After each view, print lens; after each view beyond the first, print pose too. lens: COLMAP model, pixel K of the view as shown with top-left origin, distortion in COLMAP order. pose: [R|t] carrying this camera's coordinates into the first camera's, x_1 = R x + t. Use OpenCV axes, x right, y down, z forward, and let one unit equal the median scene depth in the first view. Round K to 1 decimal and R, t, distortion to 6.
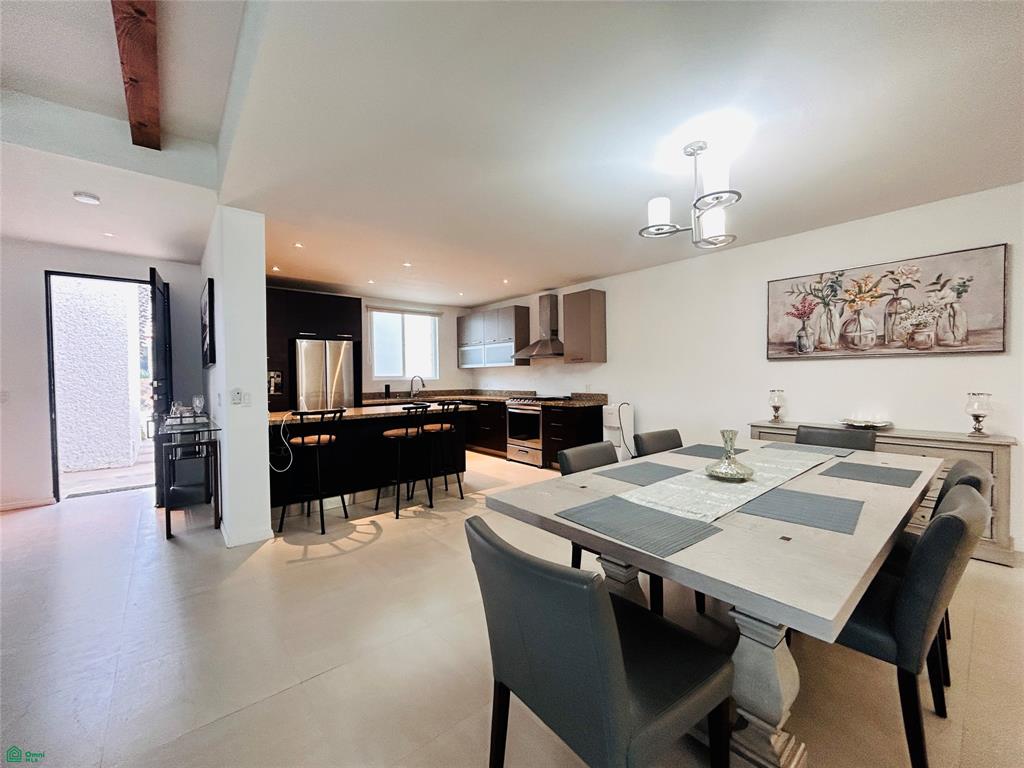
lens RADIAL K [[414.6, 0, 516.5], [0, 414.6, 383.0], [0, 0, 1]] dist [0.014095, 0.000909]
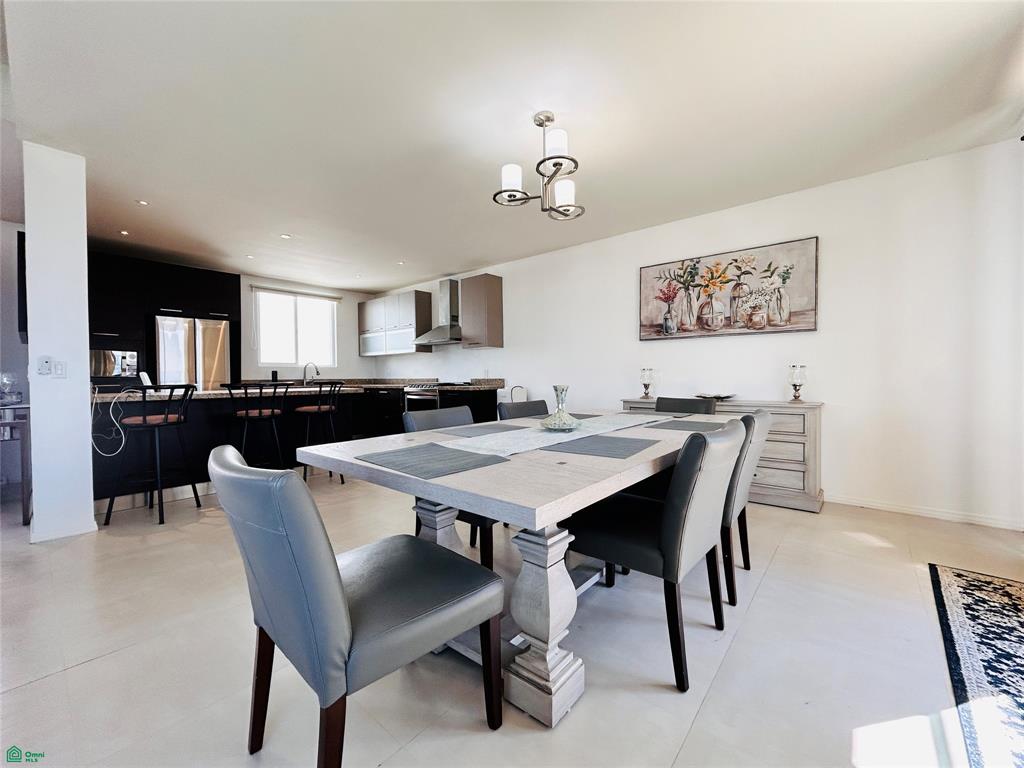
lens RADIAL K [[414.6, 0, 515.7], [0, 414.6, 383.4], [0, 0, 1]] dist [0.014095, 0.000909]
pose [[0.987690, 0.001429, 0.156418, 0.132641], [-0.000638, 0.999987, -0.005108, 0.064501], [-0.156423, 0.004945, 0.987678, -0.001335]]
